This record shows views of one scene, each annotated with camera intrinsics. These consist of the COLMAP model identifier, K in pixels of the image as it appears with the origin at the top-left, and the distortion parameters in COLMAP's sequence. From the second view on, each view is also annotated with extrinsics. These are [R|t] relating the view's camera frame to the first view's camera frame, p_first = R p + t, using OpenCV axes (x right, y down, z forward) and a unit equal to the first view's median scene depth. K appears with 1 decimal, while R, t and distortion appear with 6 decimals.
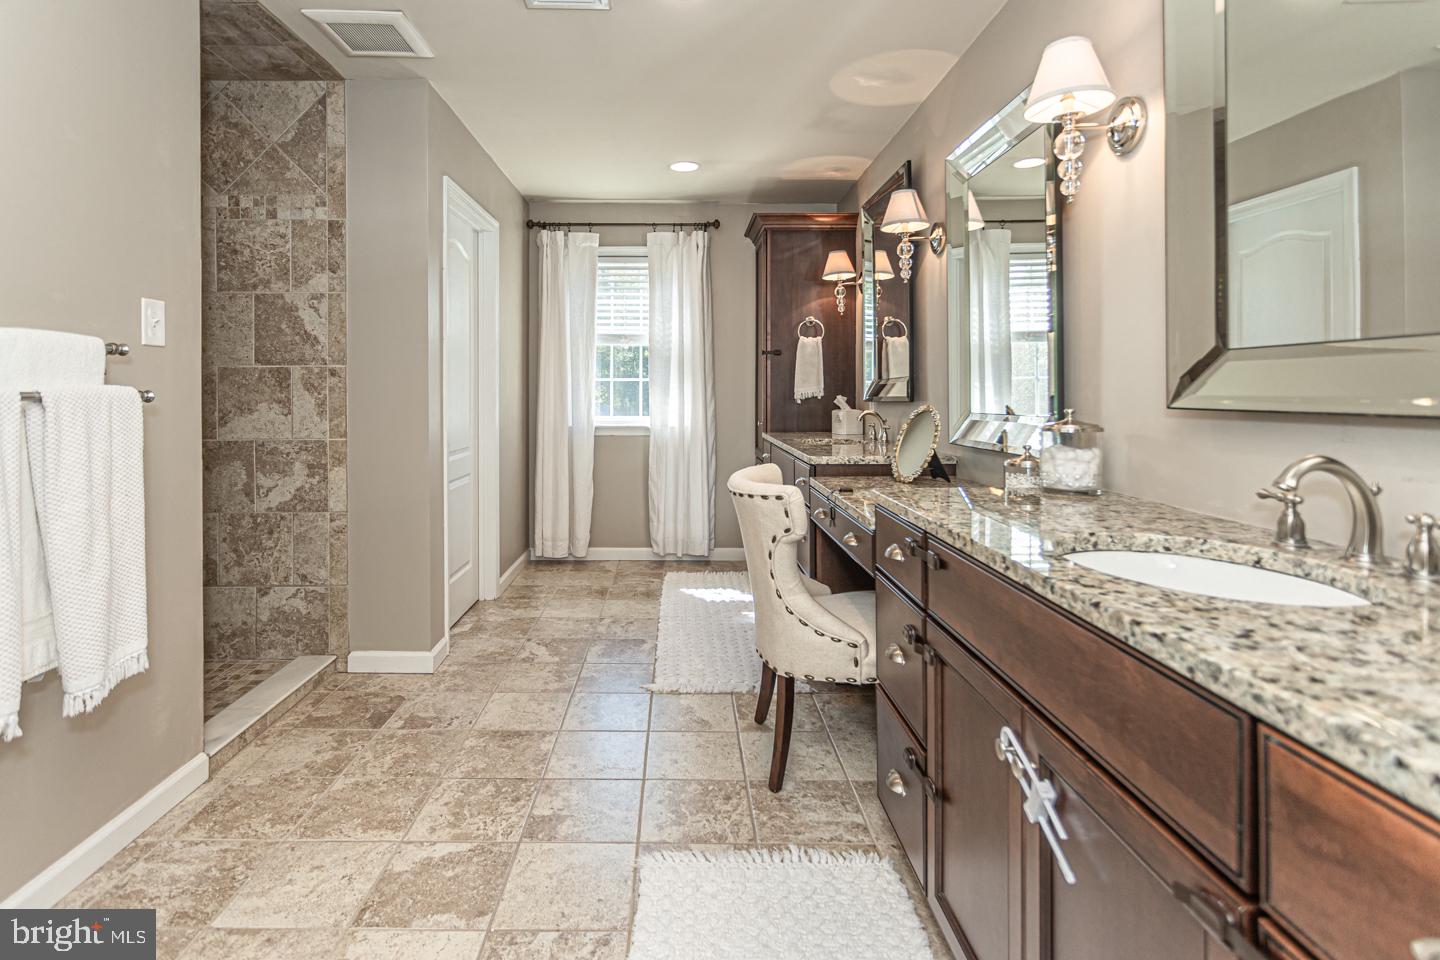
lens RADIAL K [[689.9, 0, 682.5], [0, 689.9, 390.9], [0, 0, 1]] dist [-0.001805, 0.000703]
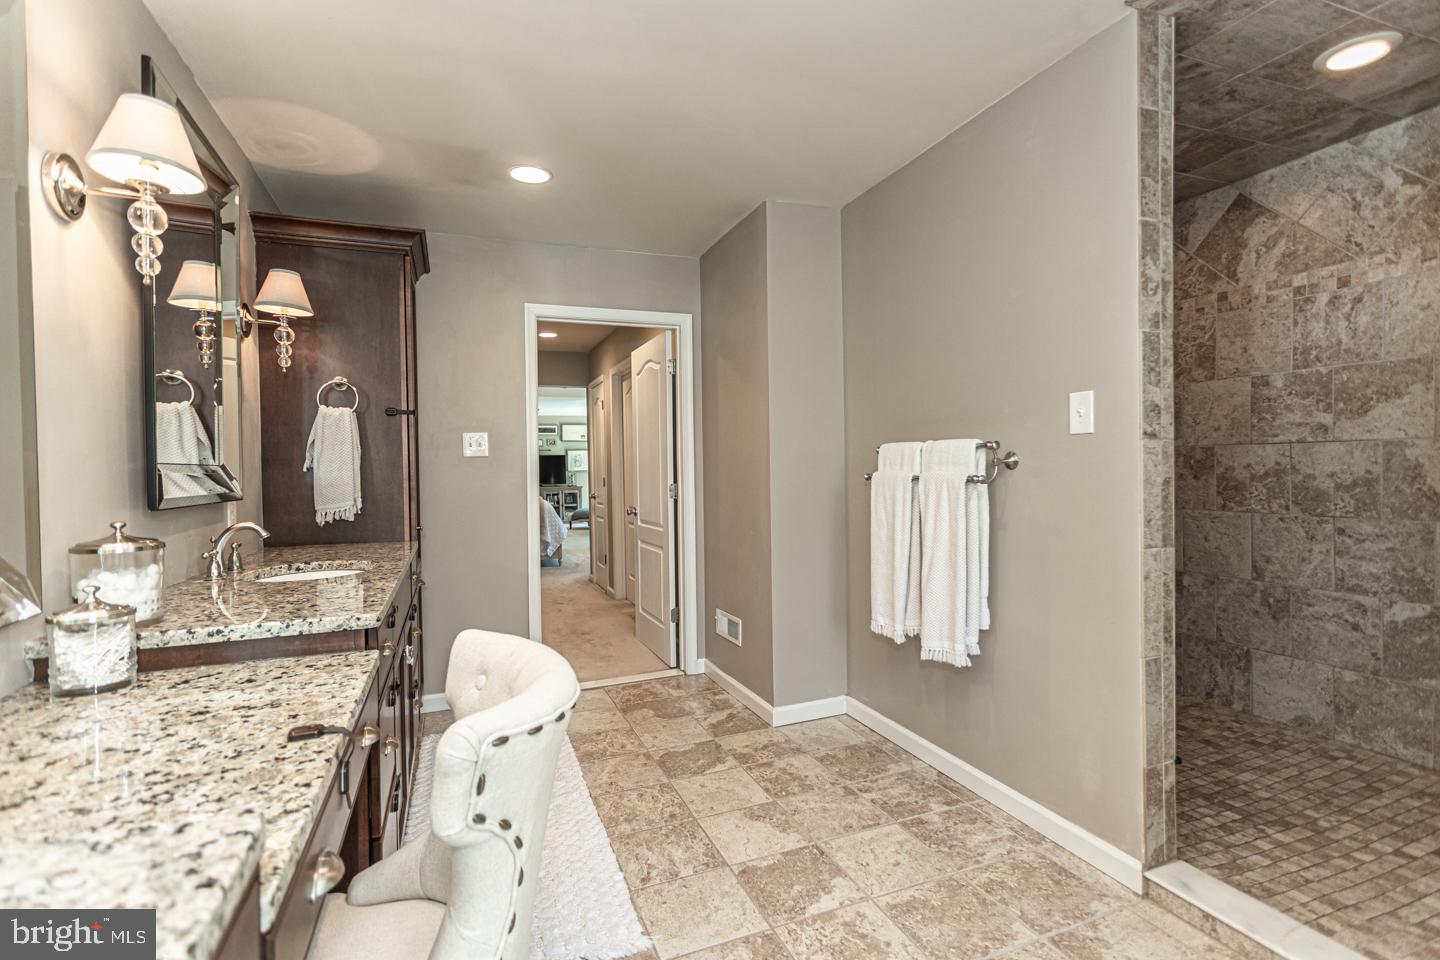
lens RADIAL K [[689.9, 0, 715.7], [0, 689.9, 478.2], [0, 0, 1]] dist [-0.001805, 0.000703]
pose [[-0.934883, 0.021509, -0.354303, 0.183180], [0.017235, 0.999736, 0.015214, -0.022990], [0.354537, 0.008117, -0.935007, 1.889534]]
